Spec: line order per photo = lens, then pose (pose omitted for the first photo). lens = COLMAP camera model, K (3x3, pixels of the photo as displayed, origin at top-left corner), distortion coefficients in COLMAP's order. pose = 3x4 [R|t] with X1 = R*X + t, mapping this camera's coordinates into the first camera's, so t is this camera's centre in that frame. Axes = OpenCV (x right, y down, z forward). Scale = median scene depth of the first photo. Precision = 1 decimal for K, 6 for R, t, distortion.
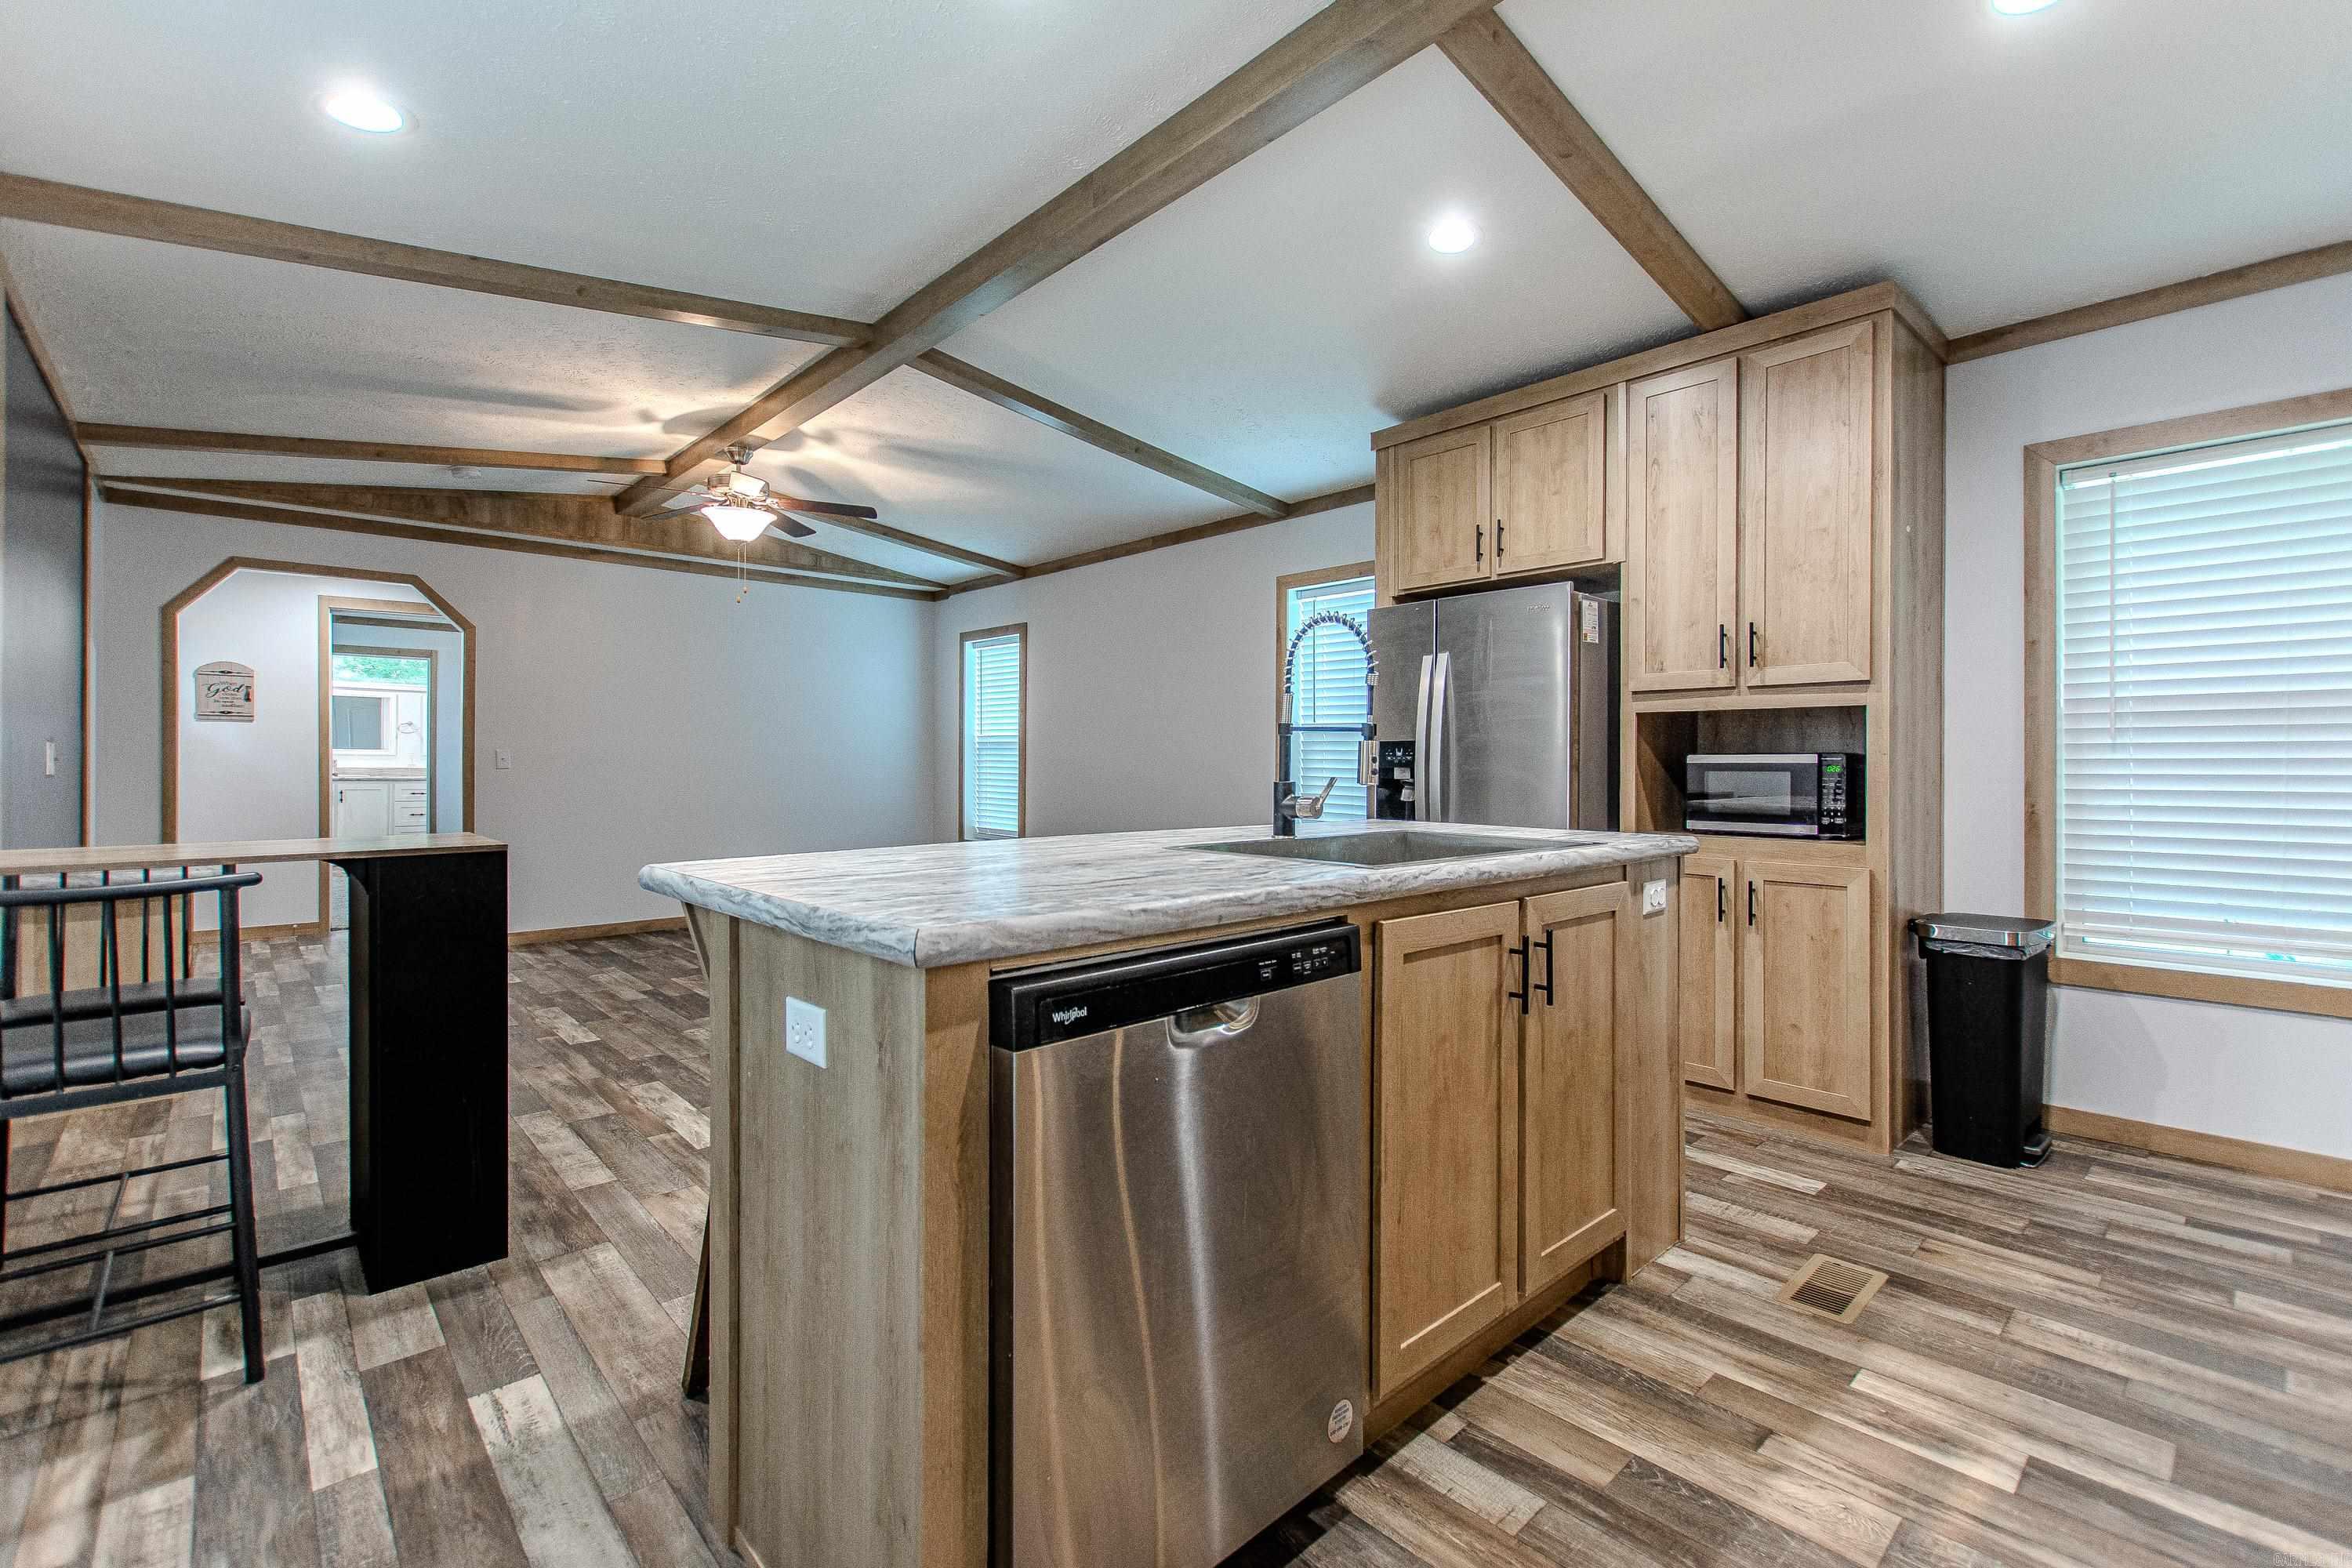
lens RADIAL K [[1033.6, 0, 1204.8], [0, 1033.6, 769.3], [0, 0, 1]] dist [0.011209, -0.004449]
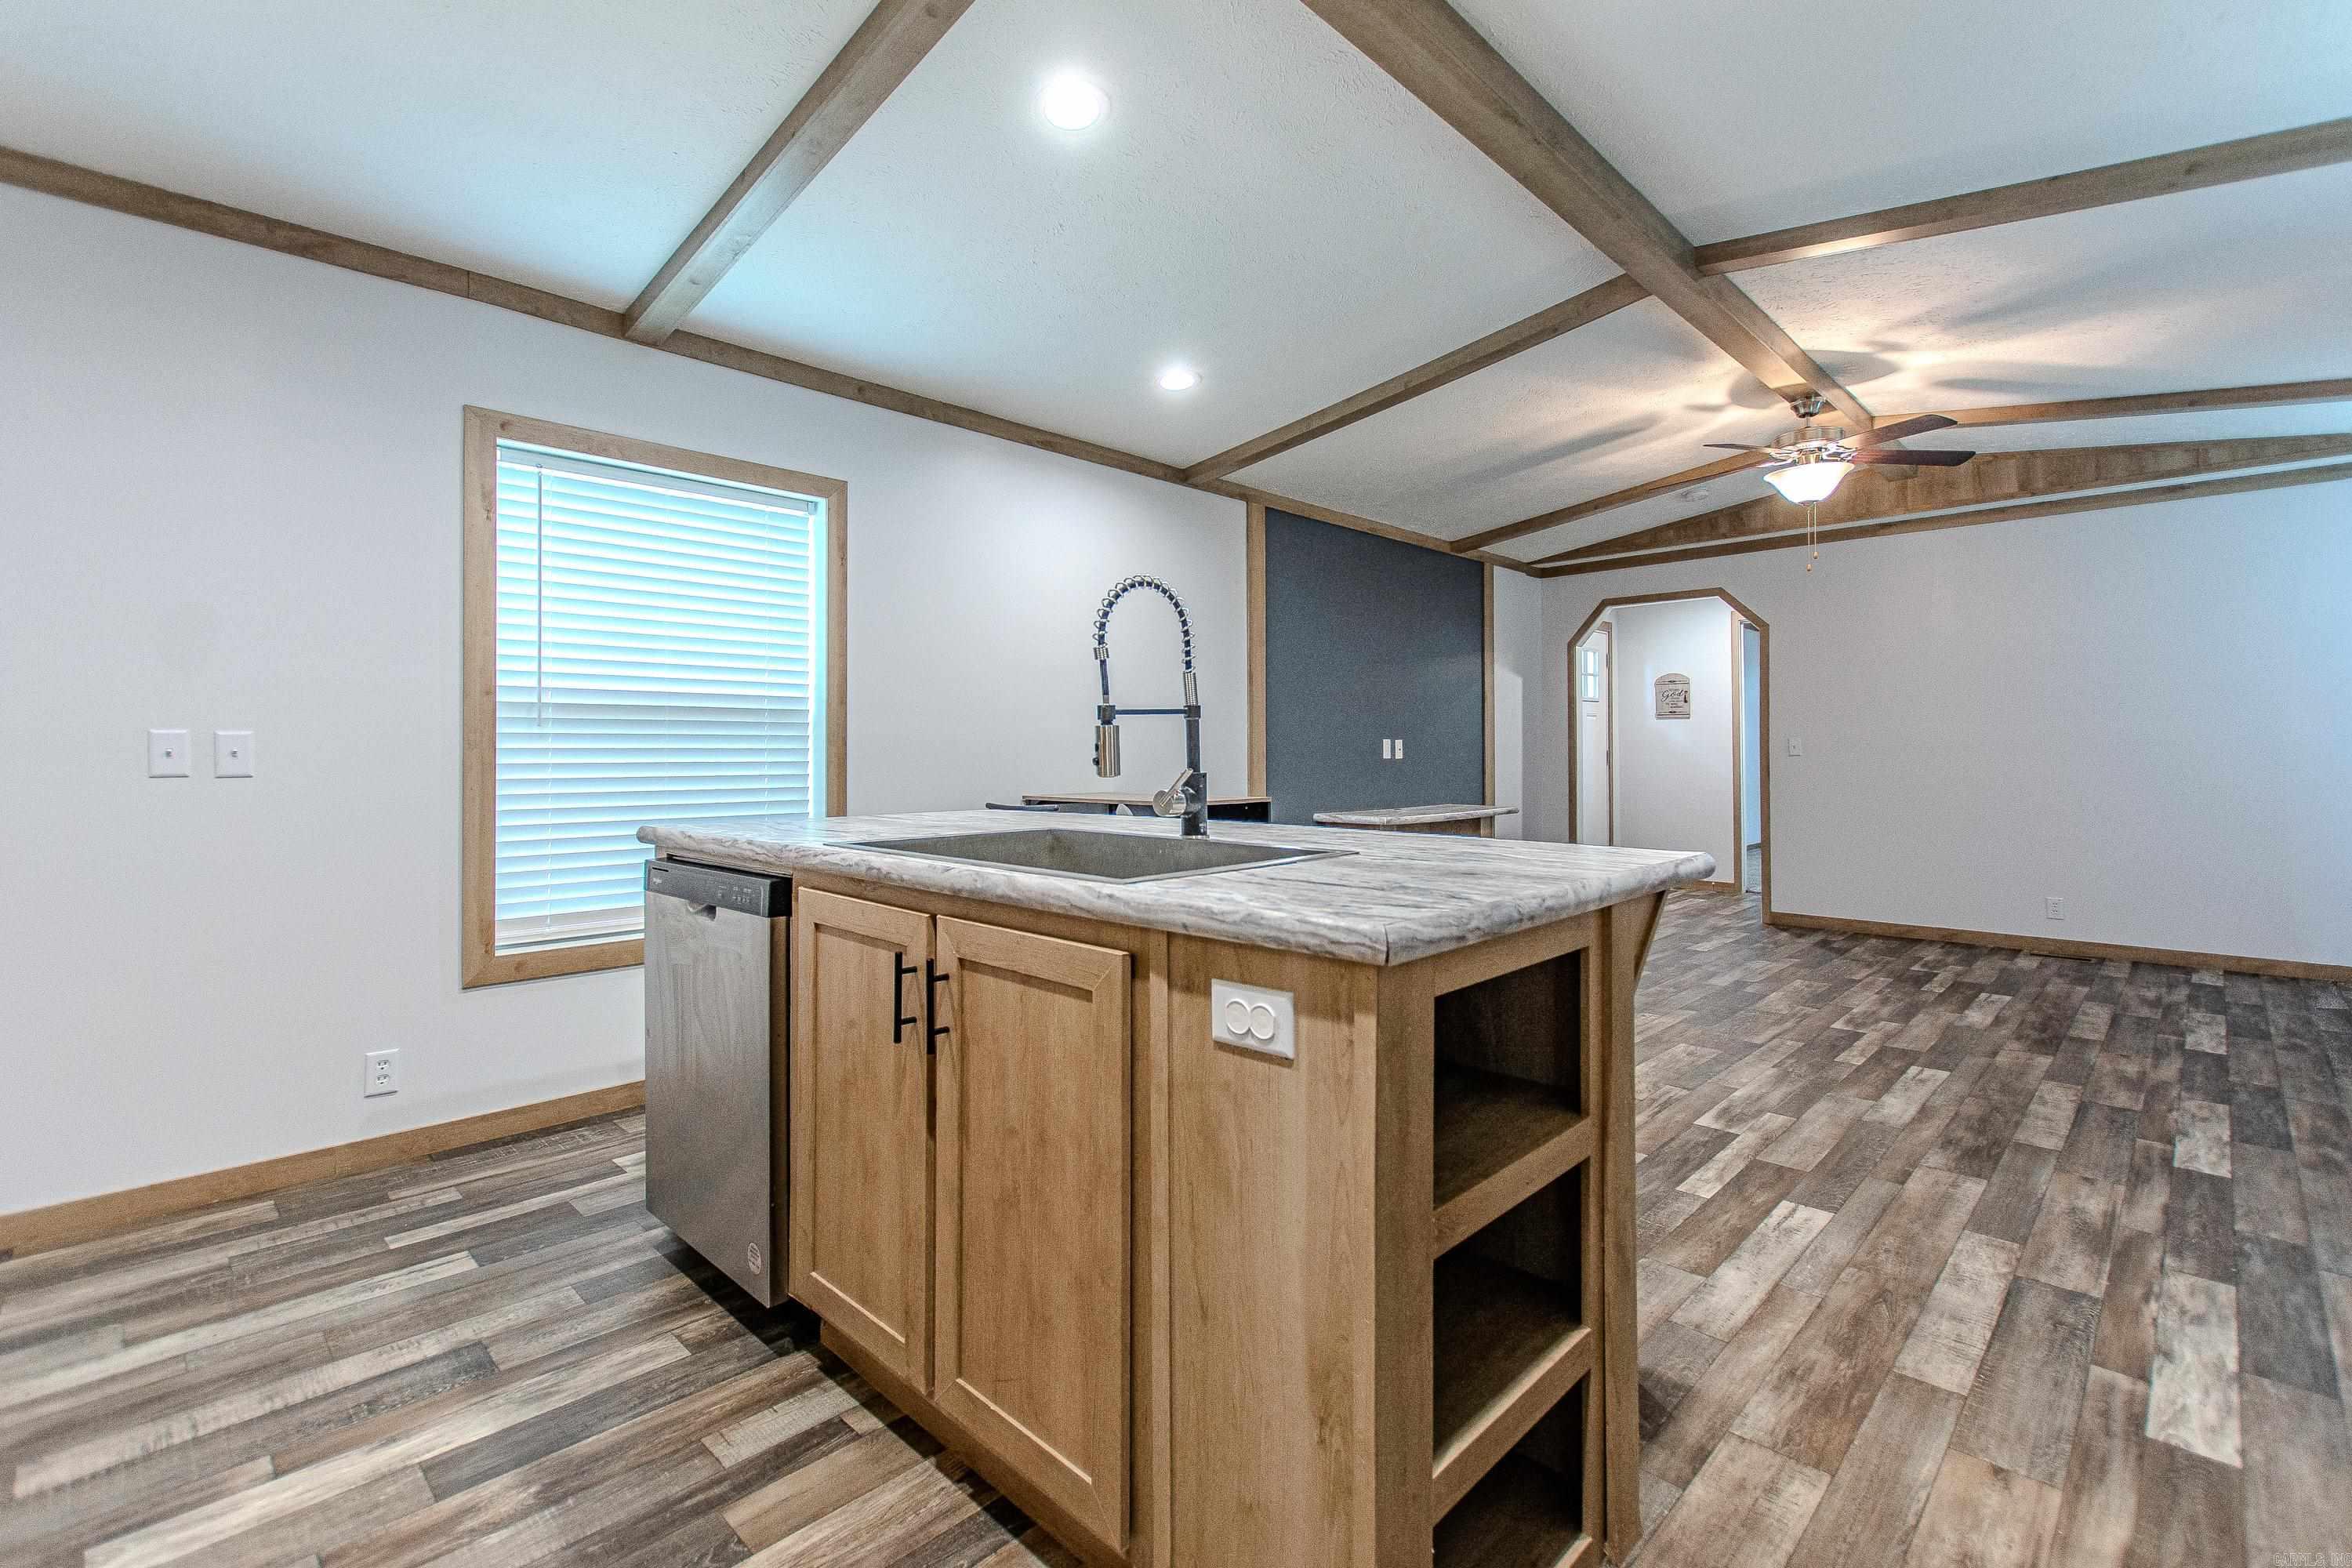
lens RADIAL K [[1033.6, 0, 1196.8], [0, 1033.6, 736.4], [0, 0, 1]] dist [0.011209, -0.004449]
pose [[0.048533, -0.015578, -0.998700, 0.973016], [-0.002737, 0.999873, -0.015729, -0.004811], [0.998818, 0.003497, 0.048485, 0.998066]]
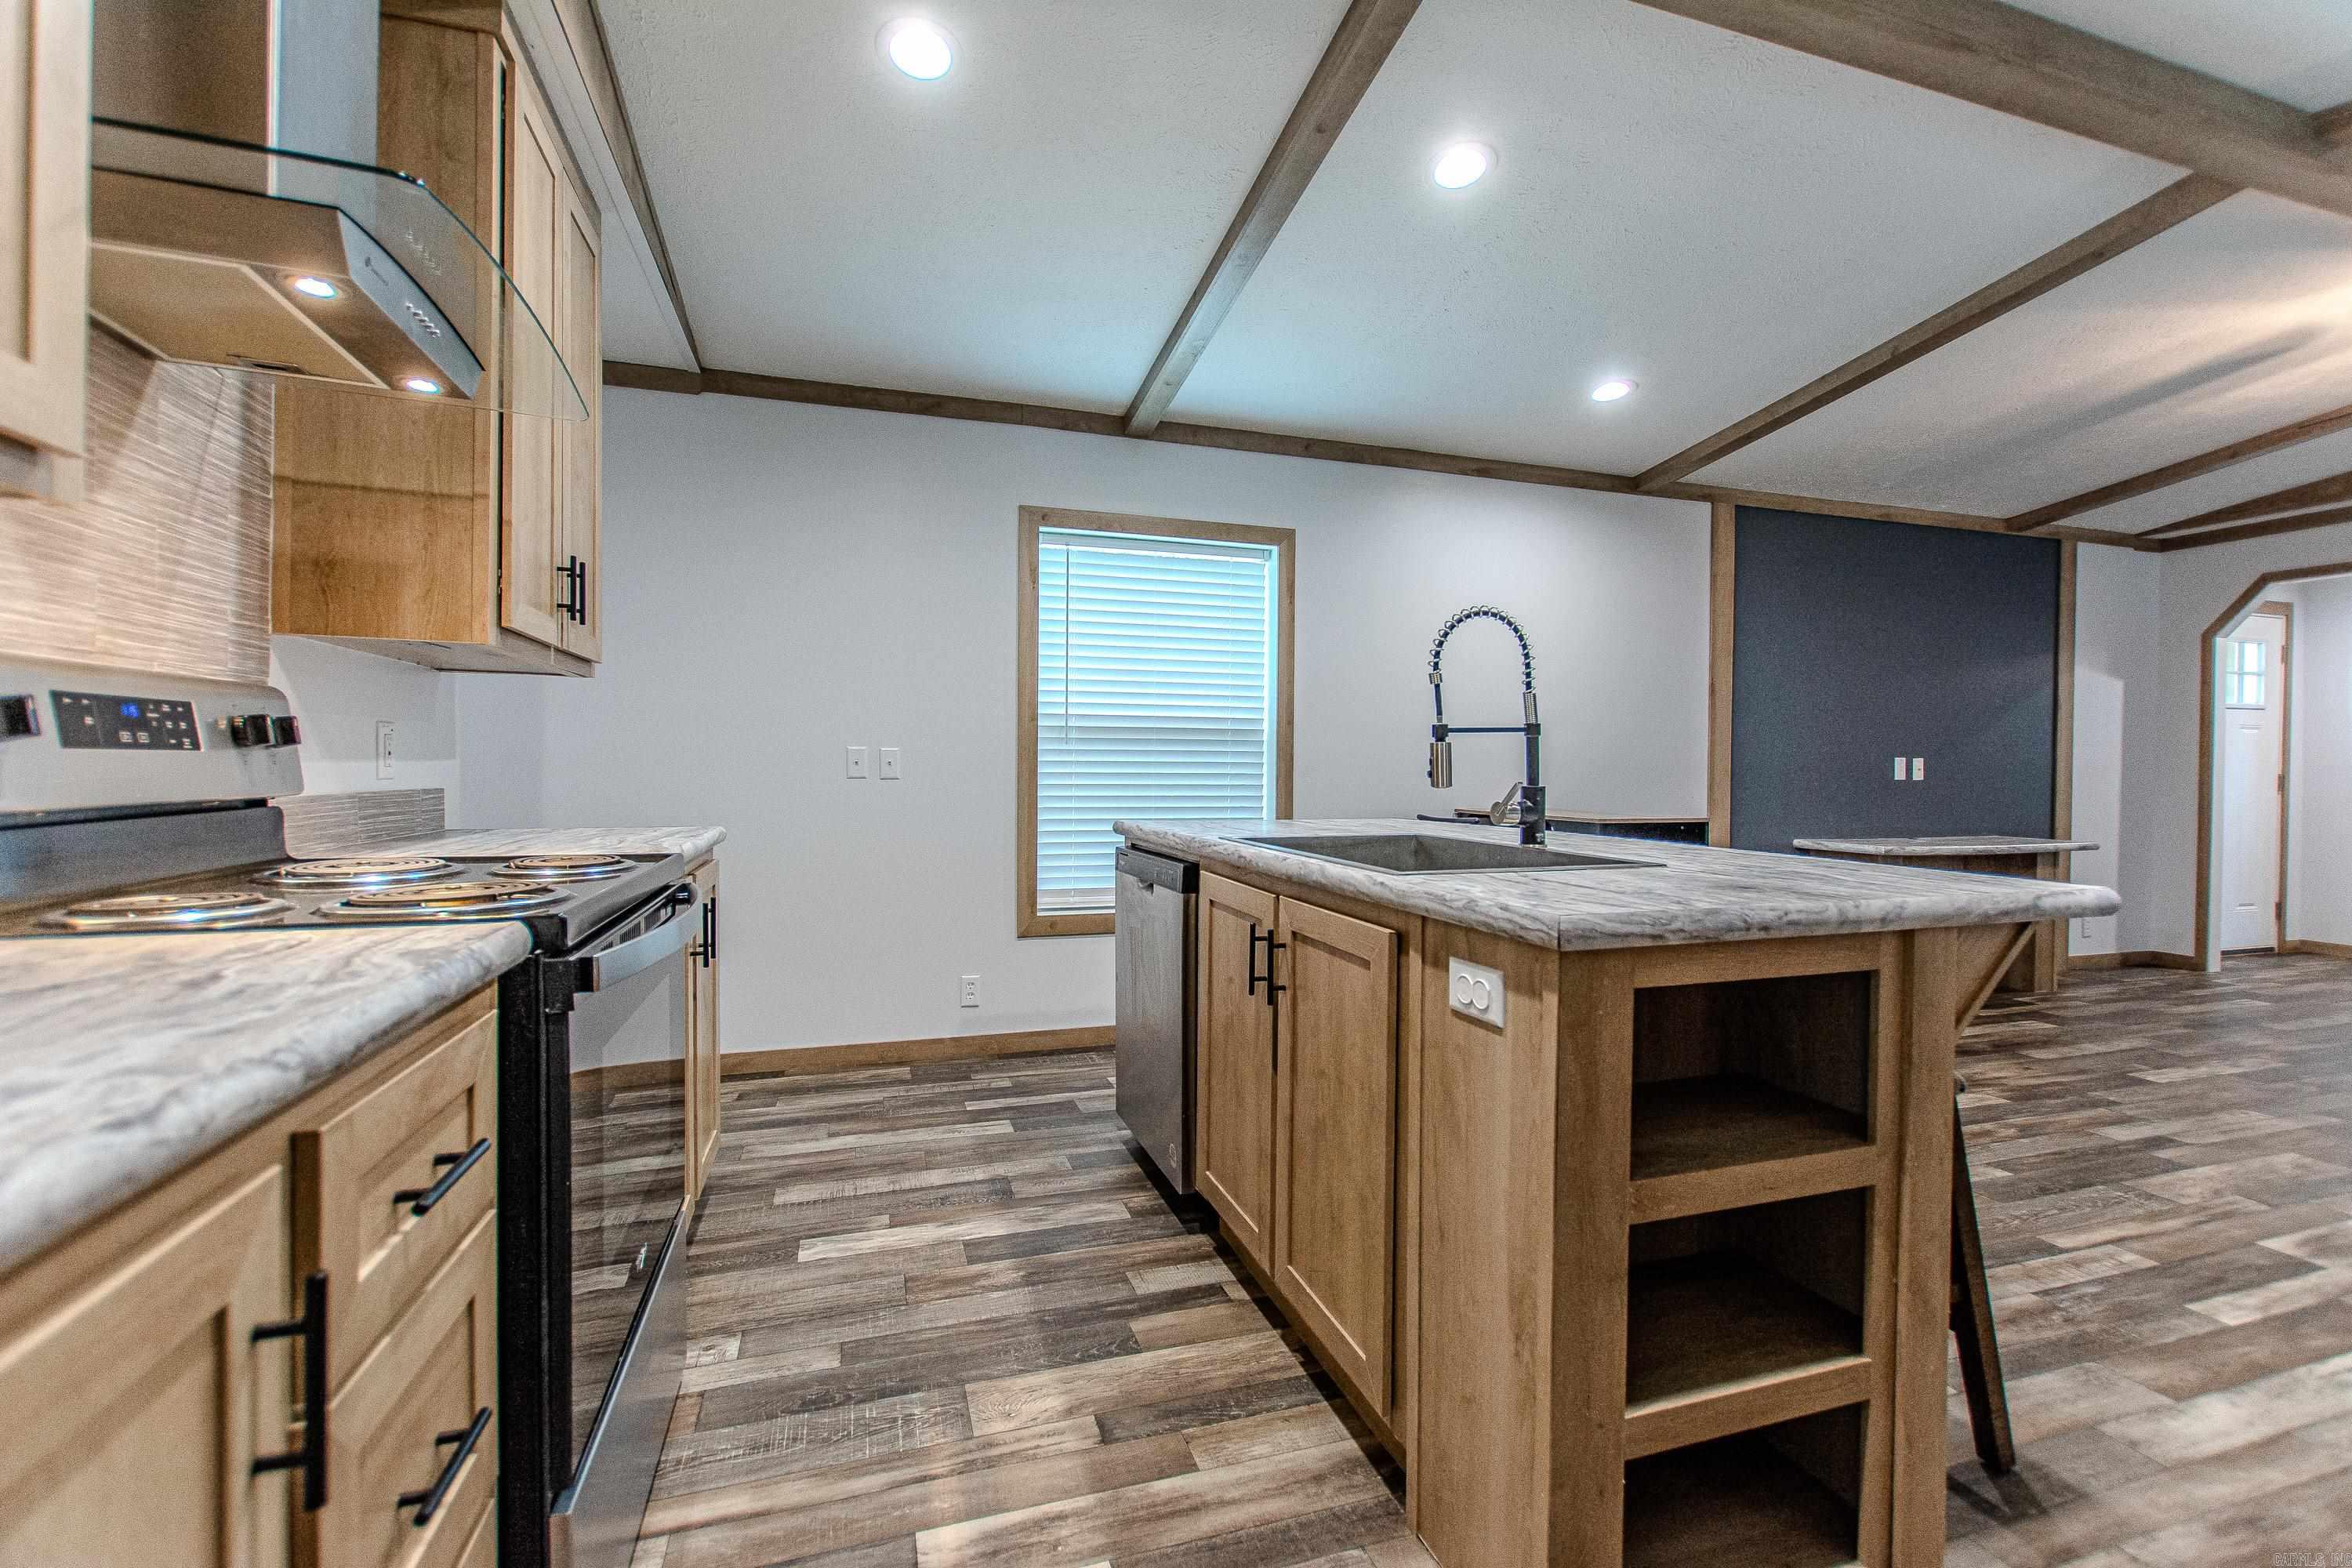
lens RADIAL K [[1033.6, 0, 1192.9], [0, 1033.6, 772.0], [0, 0, 1]] dist [0.011209, -0.004449]
pose [[-0.431940, 0.000255, -0.901903, 1.056115], [-0.012768, 0.999898, 0.006398, -0.003608], [0.901812, 0.014279, -0.431892, 1.129006]]
